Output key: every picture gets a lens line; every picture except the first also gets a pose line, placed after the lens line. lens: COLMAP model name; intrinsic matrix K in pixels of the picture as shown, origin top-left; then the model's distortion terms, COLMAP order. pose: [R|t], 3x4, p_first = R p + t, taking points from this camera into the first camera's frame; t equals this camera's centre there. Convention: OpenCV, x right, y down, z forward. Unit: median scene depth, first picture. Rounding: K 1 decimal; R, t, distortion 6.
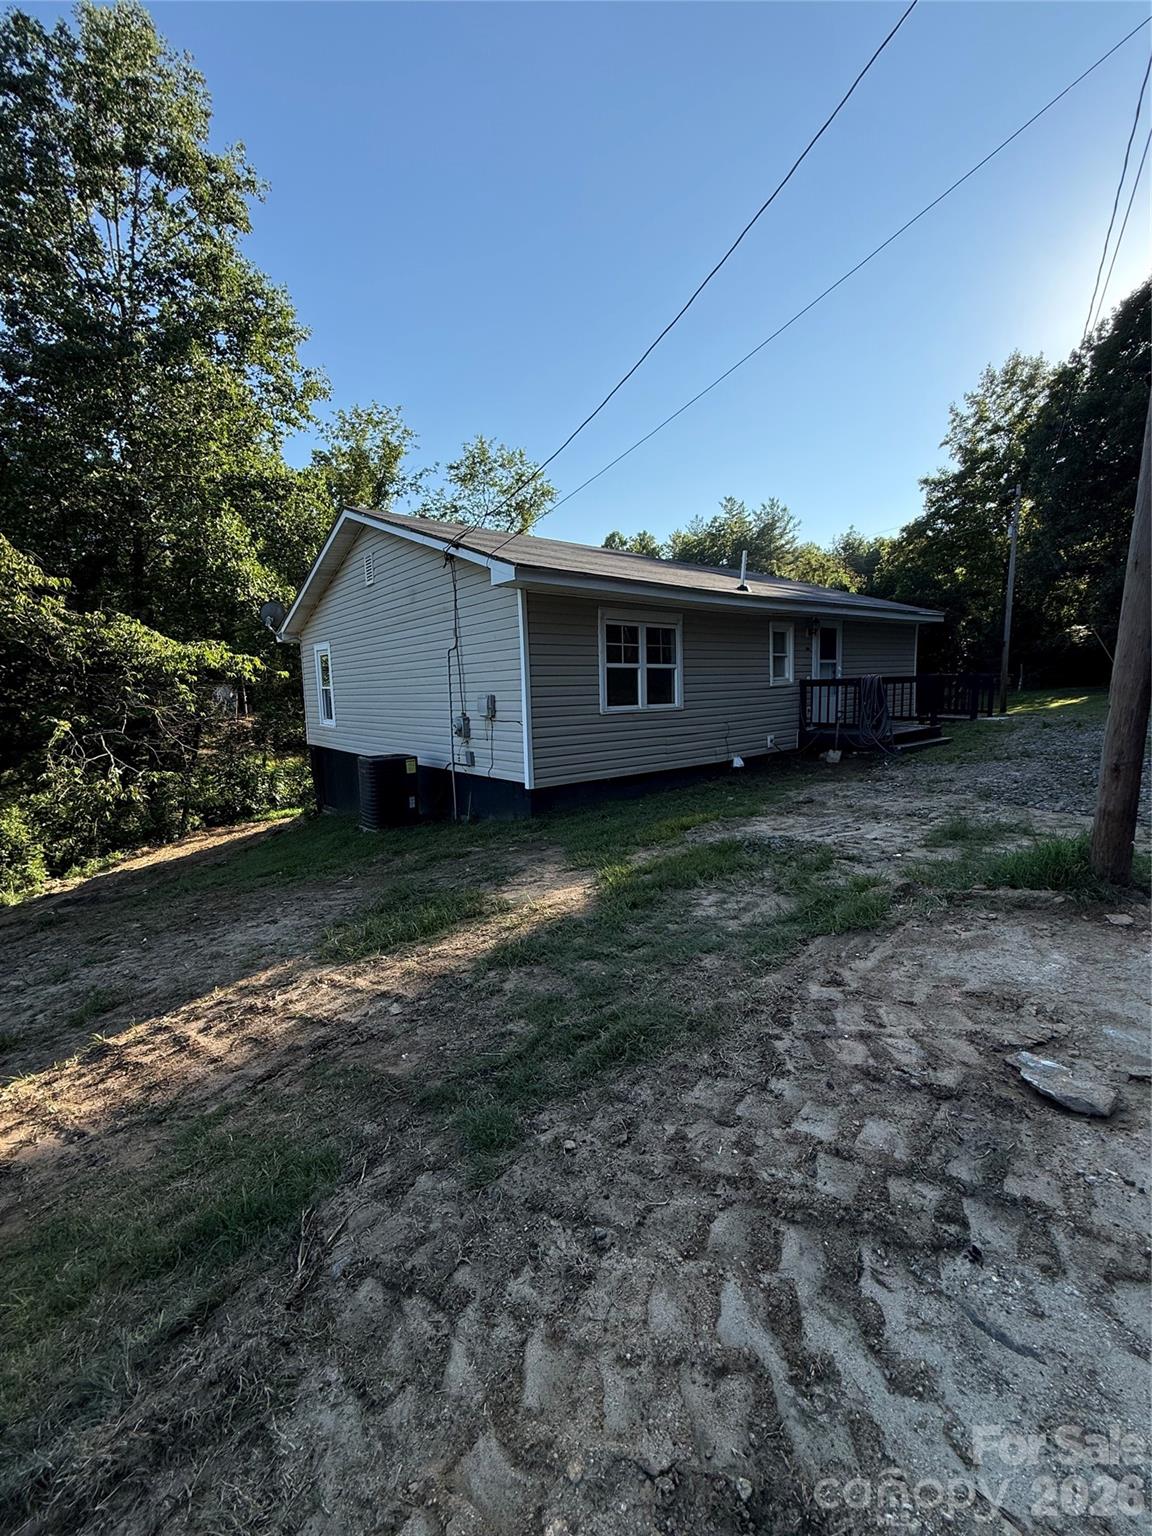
lens RADIAL K [[611.5, 0, 577.7], [0, 611.5, 766.2], [0, 0, 1]] dist [-0.001231, 0.001036]
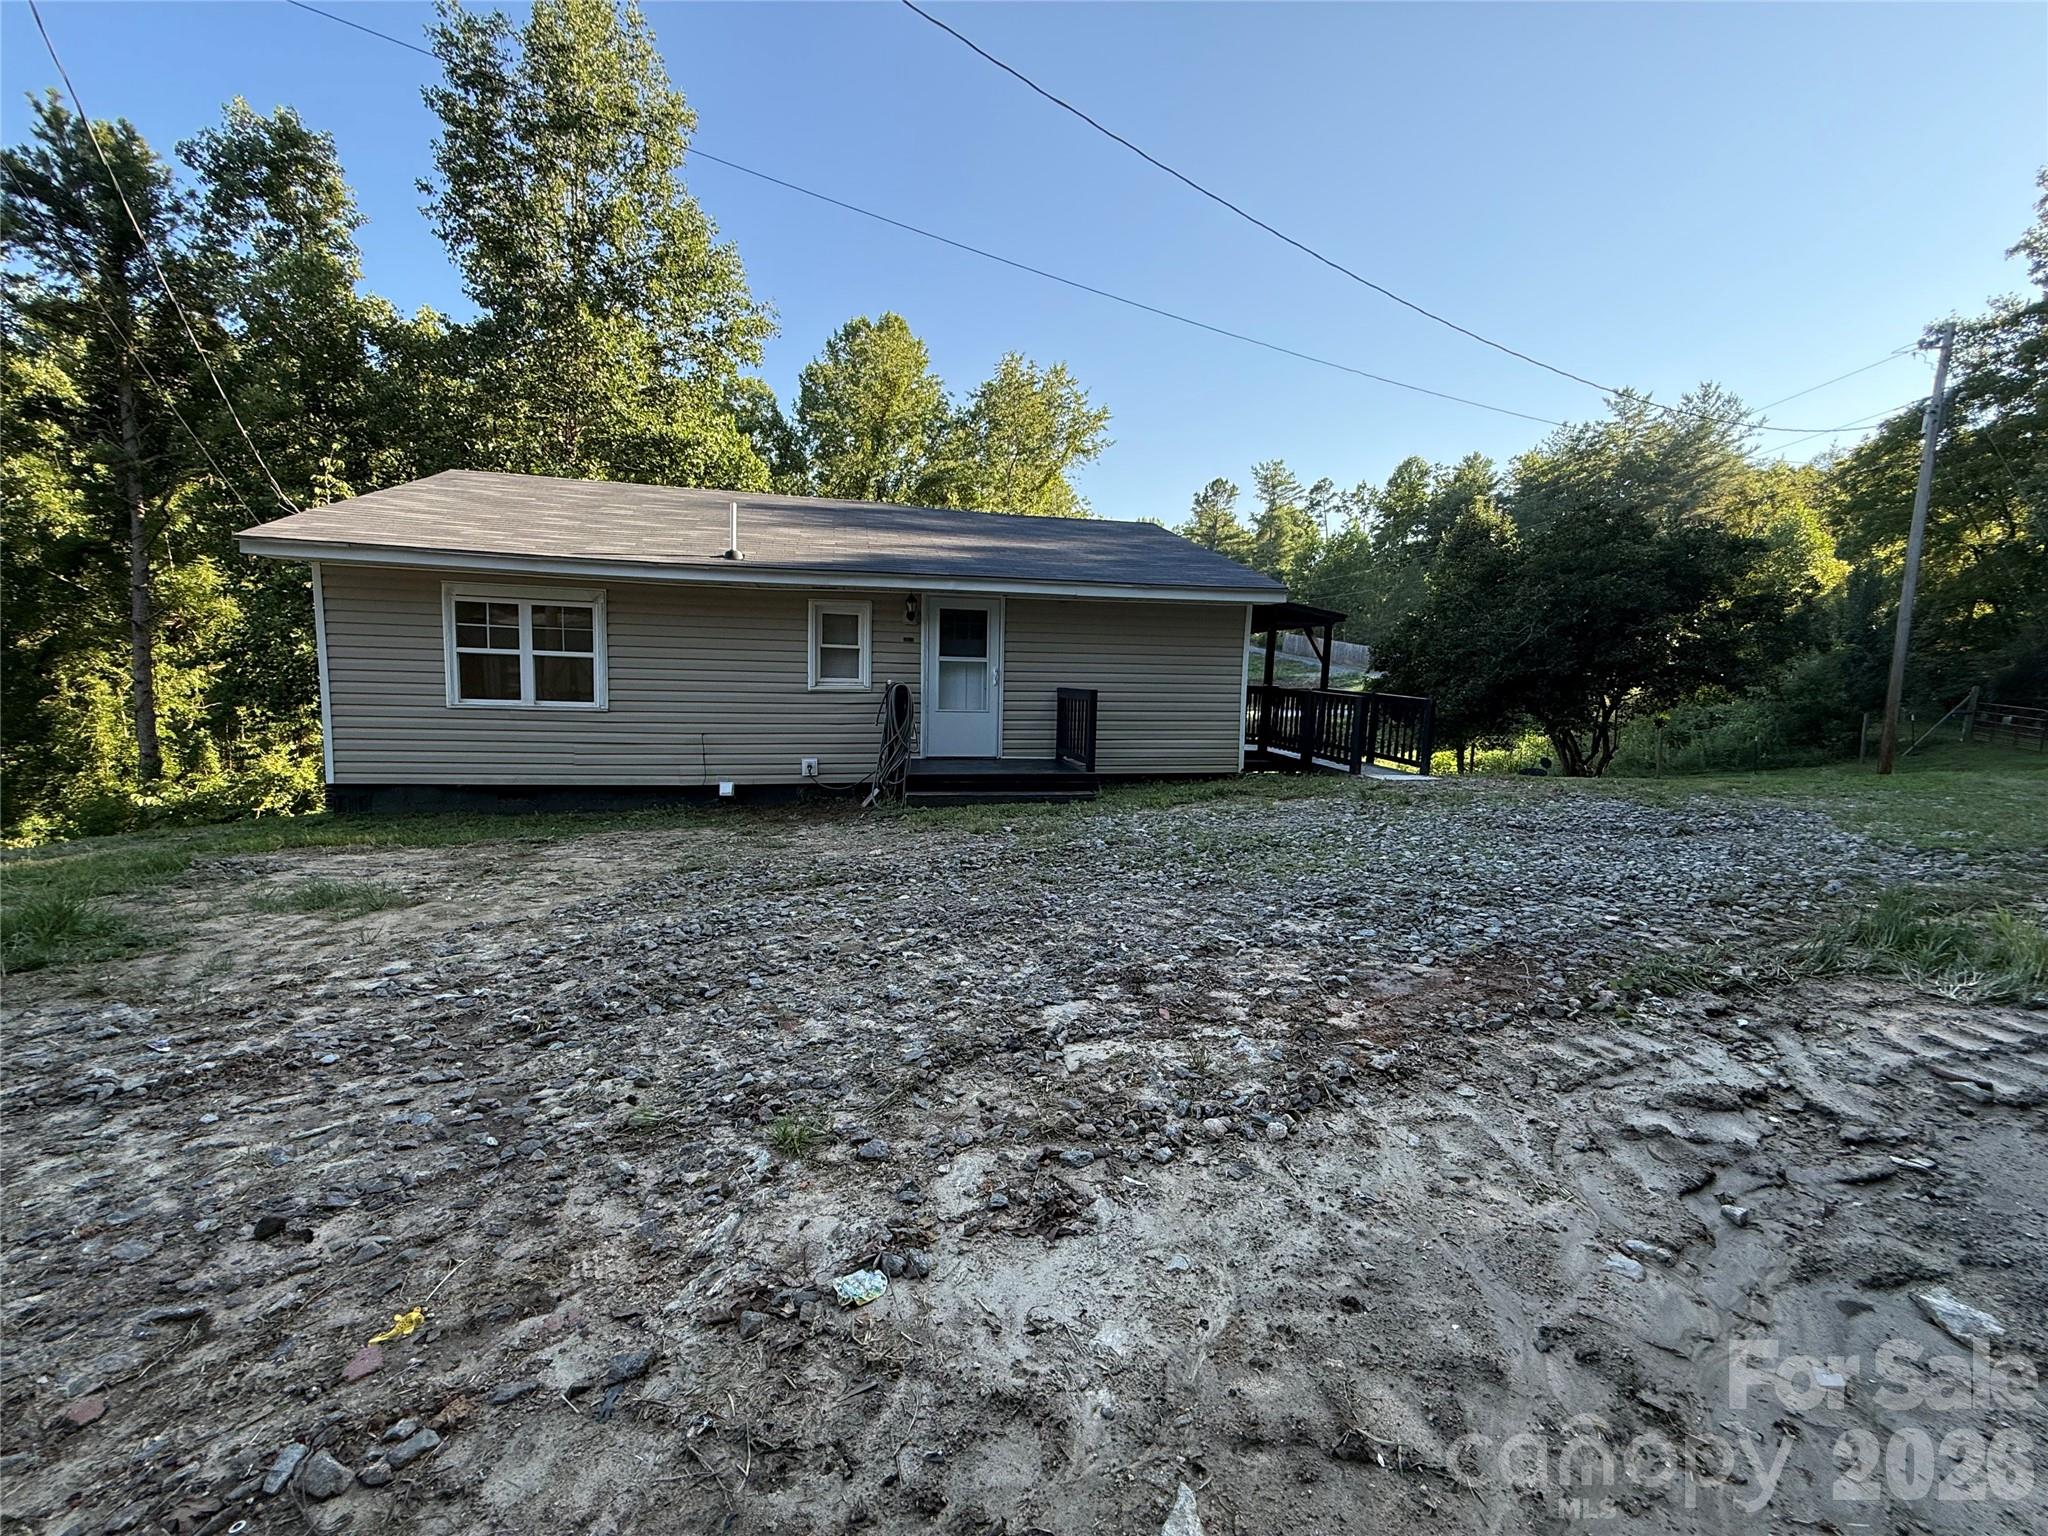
lens RADIAL K [[815.4, 0, 1017.1], [0, 815.4, 764.5], [0, 0, 1]] dist [-0.001231, 0.001036]
pose [[0.897185, 0.099717, -0.430251, 0.938364], [-0.108010, 0.994136, 0.005176, -0.074467], [0.428244, 0.041828, 0.902695, 0.250470]]
